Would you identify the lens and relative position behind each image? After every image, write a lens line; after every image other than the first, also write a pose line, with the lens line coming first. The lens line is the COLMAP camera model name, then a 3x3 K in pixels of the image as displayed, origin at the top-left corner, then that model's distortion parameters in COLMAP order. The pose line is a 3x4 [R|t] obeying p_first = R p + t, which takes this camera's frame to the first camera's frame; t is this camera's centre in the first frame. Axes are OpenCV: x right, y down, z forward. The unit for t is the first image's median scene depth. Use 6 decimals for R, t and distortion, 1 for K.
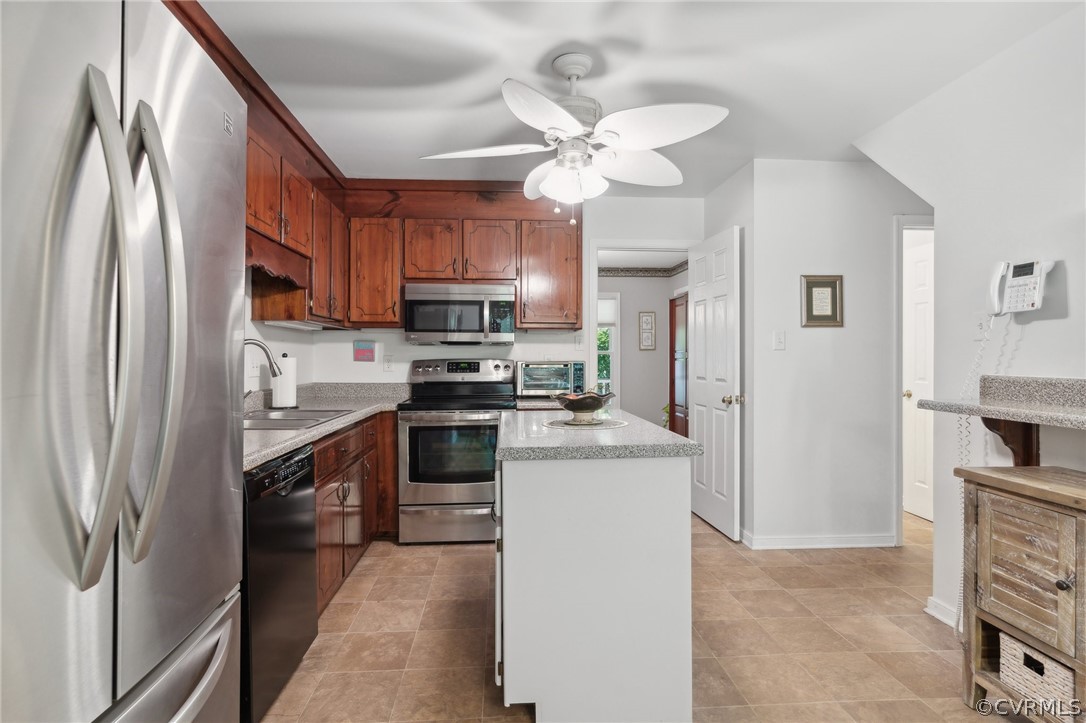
lens RADIAL K [[542.4, 0, 539.0], [0, 542.4, 356.8], [0, 0, 1]] dist [-0.005198, 0.002902]
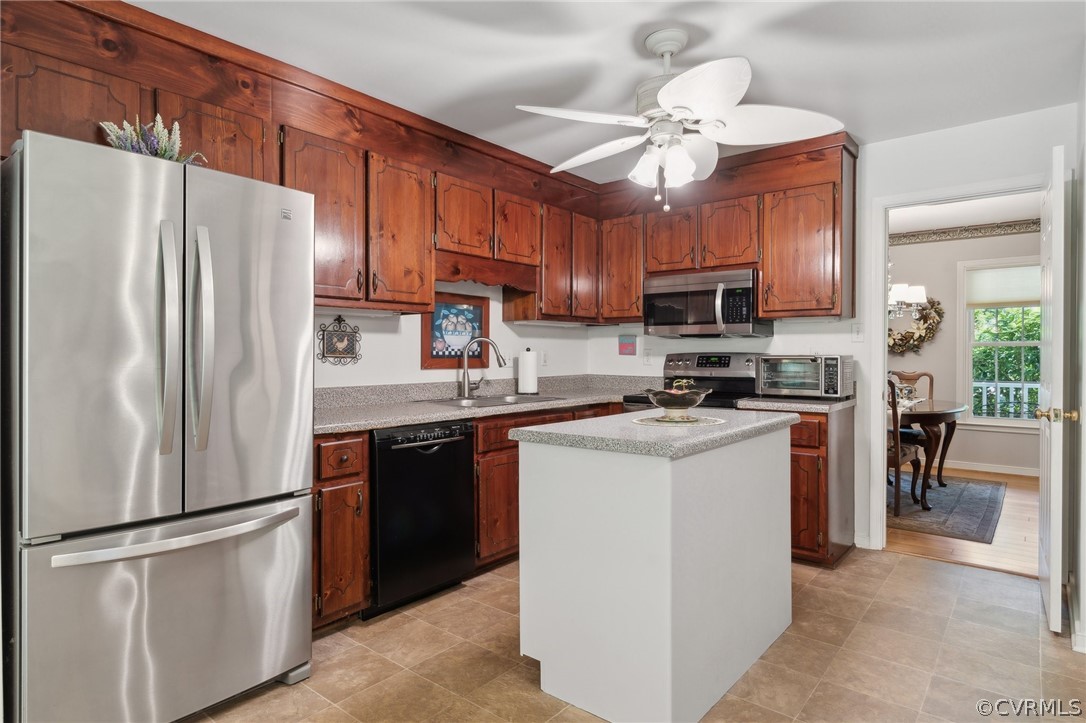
lens RADIAL K [[600.5, 0, 543.0], [0, 600.5, 357.7], [0, 0, 1]] dist [0.000398, -0.000284]
pose [[0.729309, 0.005076, -0.684165, 0.453633], [0.002749, 0.999943, 0.010349, 0.001479], [0.684178, -0.009428, 0.729254, 0.060605]]
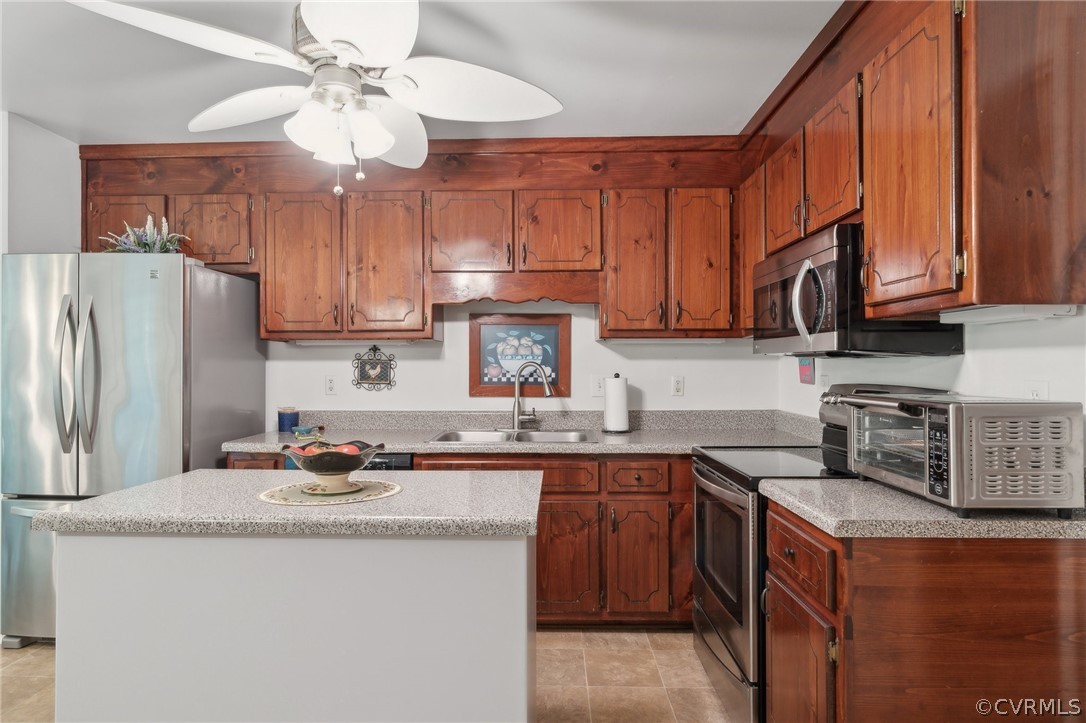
lens RADIAL K [[600.5, 0, 545.8], [0, 600.5, 360.8], [0, 0, 1]] dist [0.000398, -0.000284]
pose [[-0.093244, -0.007672, -0.995614, 0.574799], [0.005376, 0.999952, -0.008209, -0.020273], [0.995629, -0.006118, -0.093198, 0.965823]]
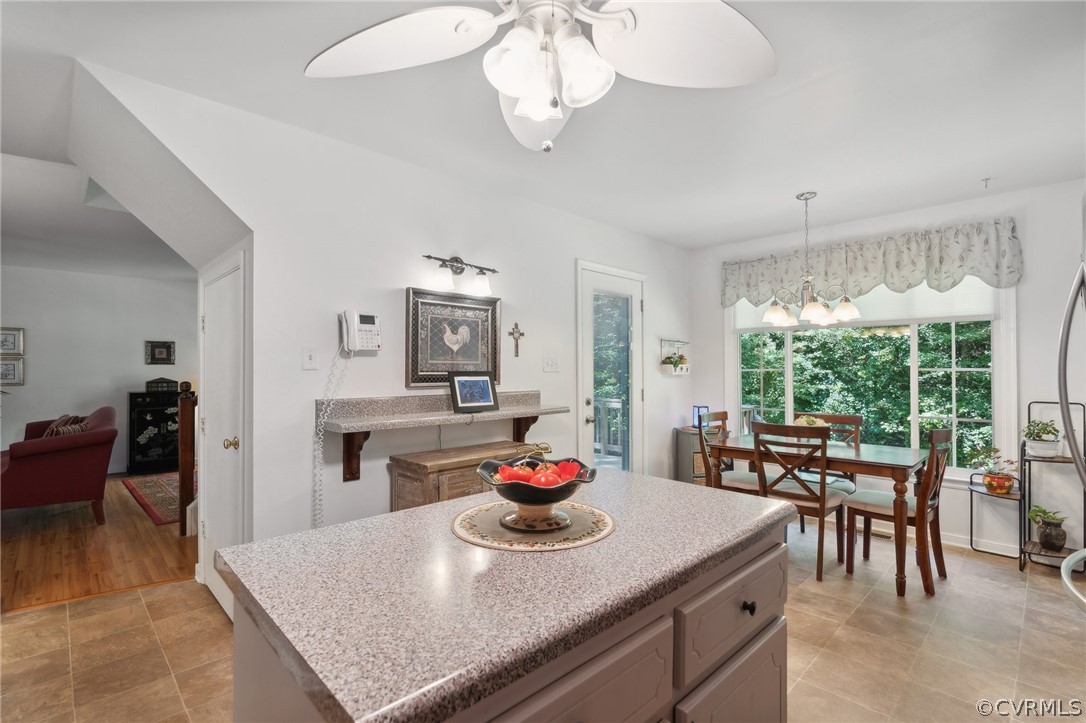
lens RADIAL K [[499.6, 0, 541.4], [0, 499.6, 364.5], [0, 0, 1]] dist [-0.003273, -0.000110]
pose [[-0.639635, 0.011480, 0.768593, -0.229662], [0.003138, 0.999919, -0.012324, -0.019552], [-0.768673, -0.005470, -0.639619, 0.952701]]
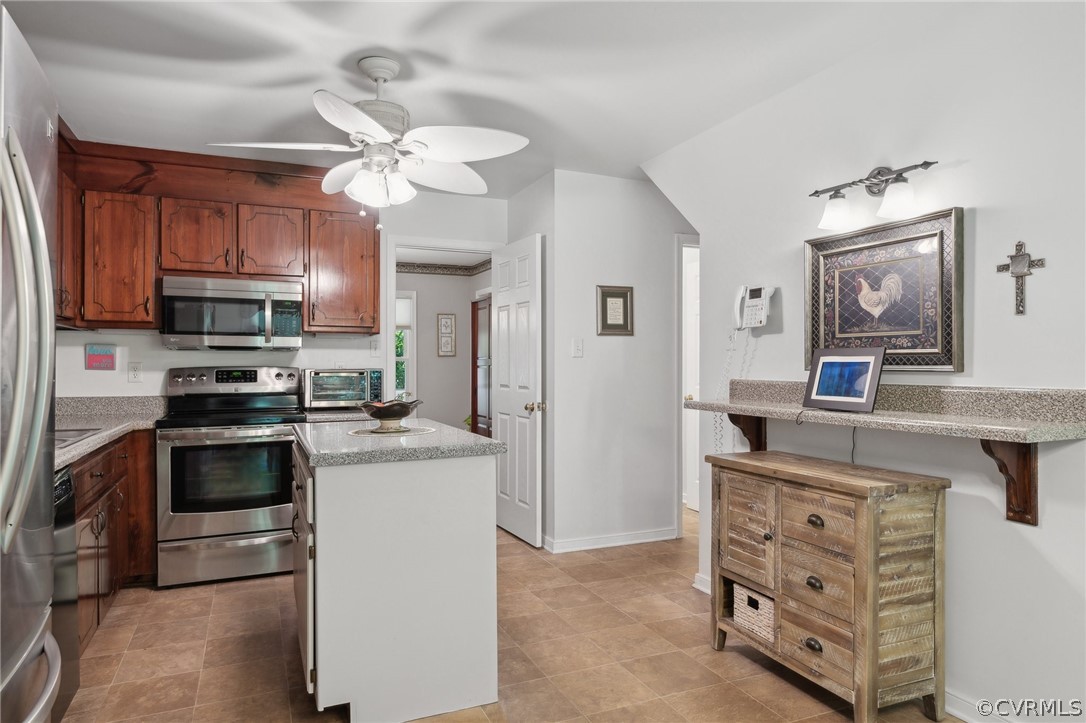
lens RADIAL K [[650.3, 0, 535.1], [0, 650.3, 361.9], [0, 0, 1]] dist [-0.002575, 0.001063]
pose [[0.943352, 0.000234, 0.331793, -0.045781], [0.000725, 0.999996, -0.002766, -0.000259], [-0.331792, 0.002850, 0.943348, -0.150527]]
